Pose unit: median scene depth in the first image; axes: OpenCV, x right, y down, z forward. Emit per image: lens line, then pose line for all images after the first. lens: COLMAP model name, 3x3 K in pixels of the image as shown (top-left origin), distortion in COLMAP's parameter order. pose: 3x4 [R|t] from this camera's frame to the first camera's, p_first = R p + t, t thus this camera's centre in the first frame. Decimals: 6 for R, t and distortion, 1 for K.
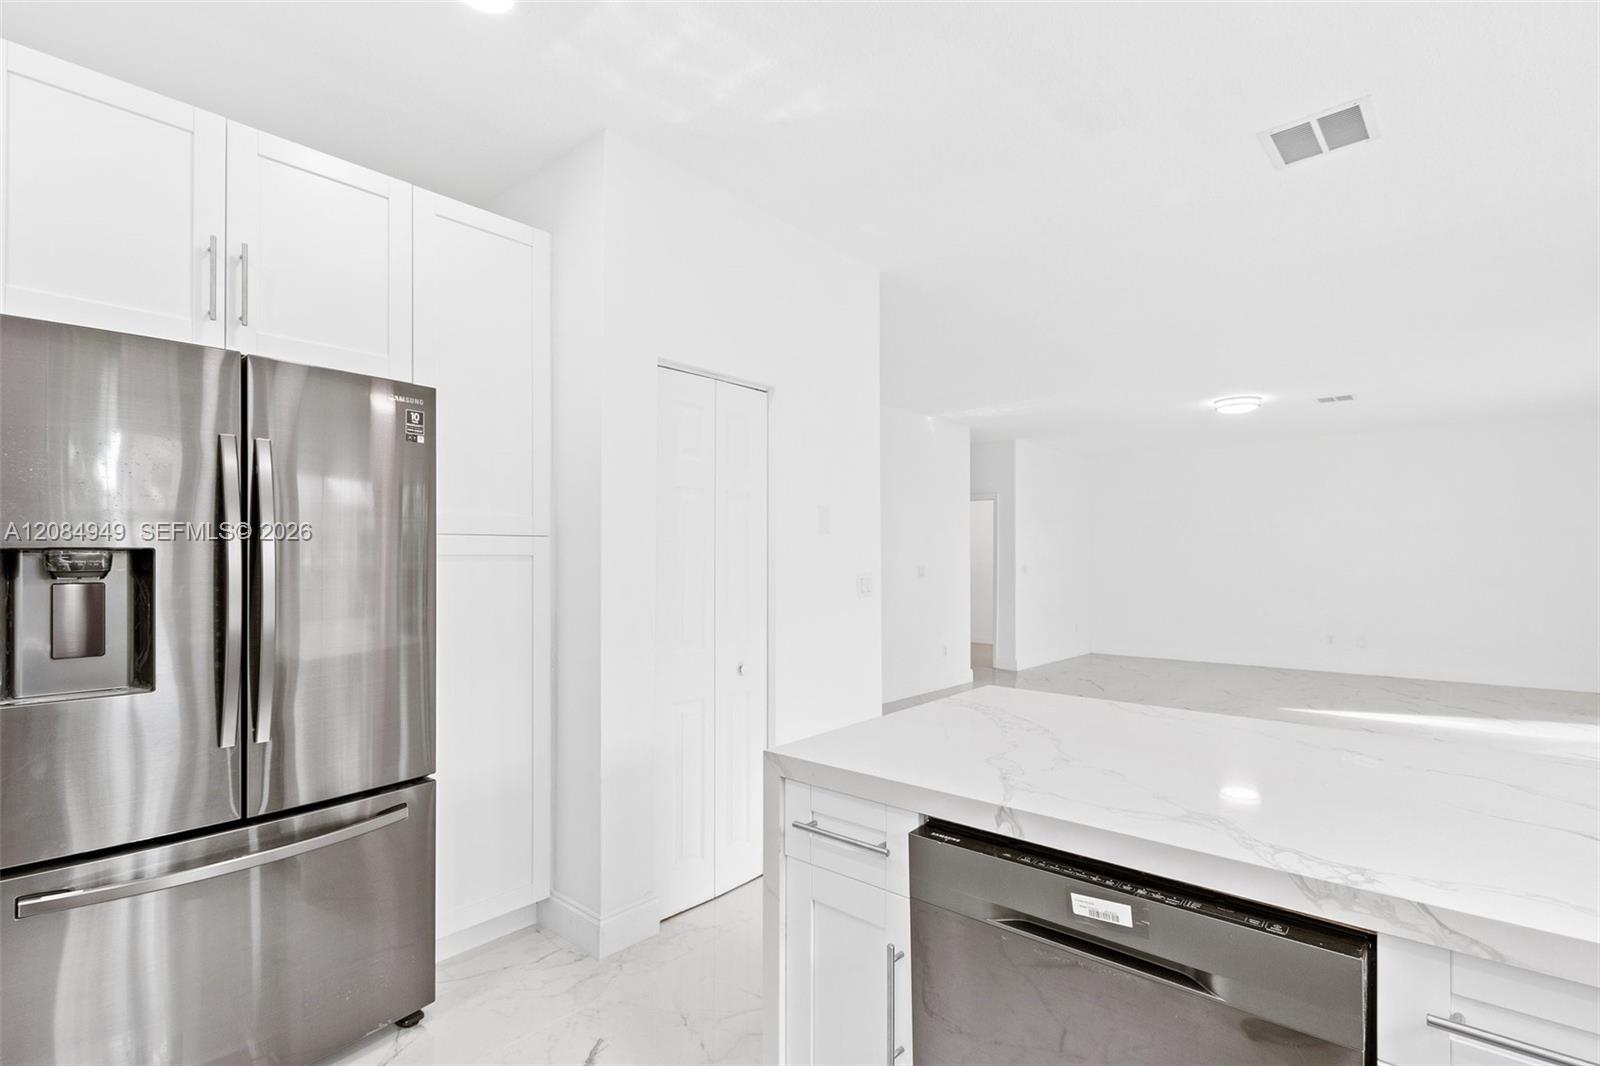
lens RADIAL K [[723.5, 0, 800.0], [0, 723.5, 533.0], [0, 0, 1]] dist [0.000261, 0.000052]
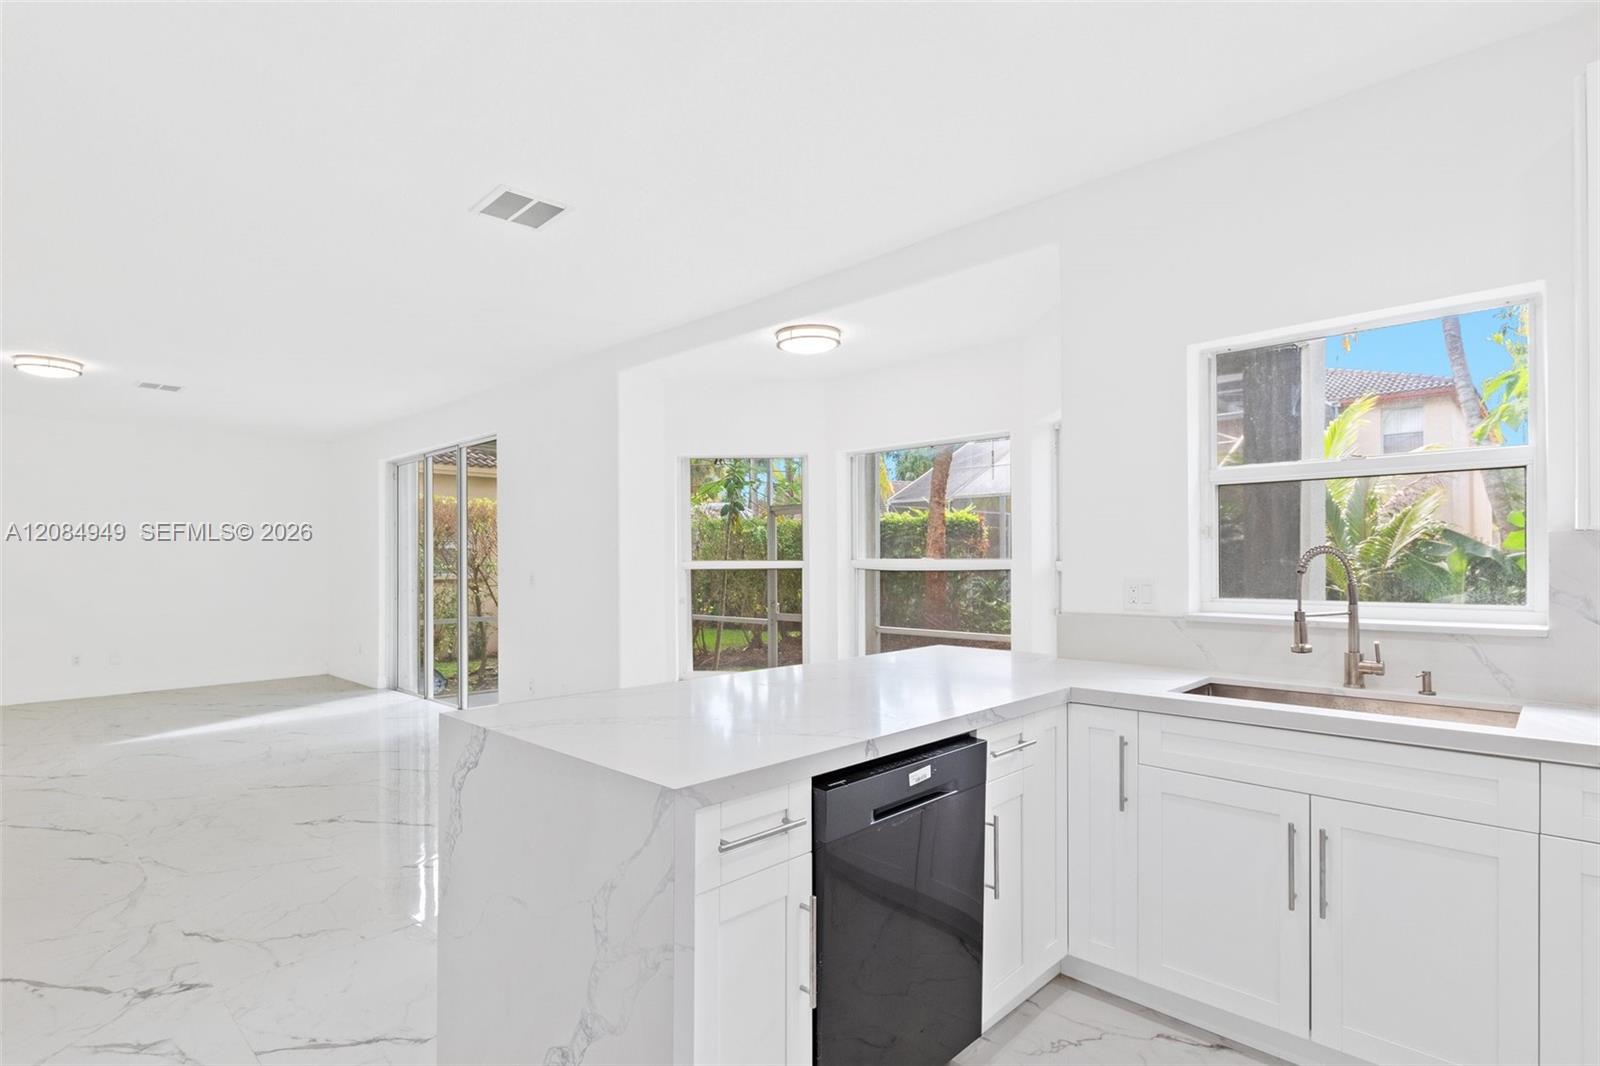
lens RADIAL K [[807.6, 0, 800.0], [0, 807.6, 533.0], [0, 0, 1]] dist [-0.049239, 0.000095]
pose [[0.054300, 0.040919, 0.997686, -1.045002], [-0.035040, 0.998623, -0.039050, 0.037447], [-0.997910, -0.032839, 0.055659, 0.862117]]
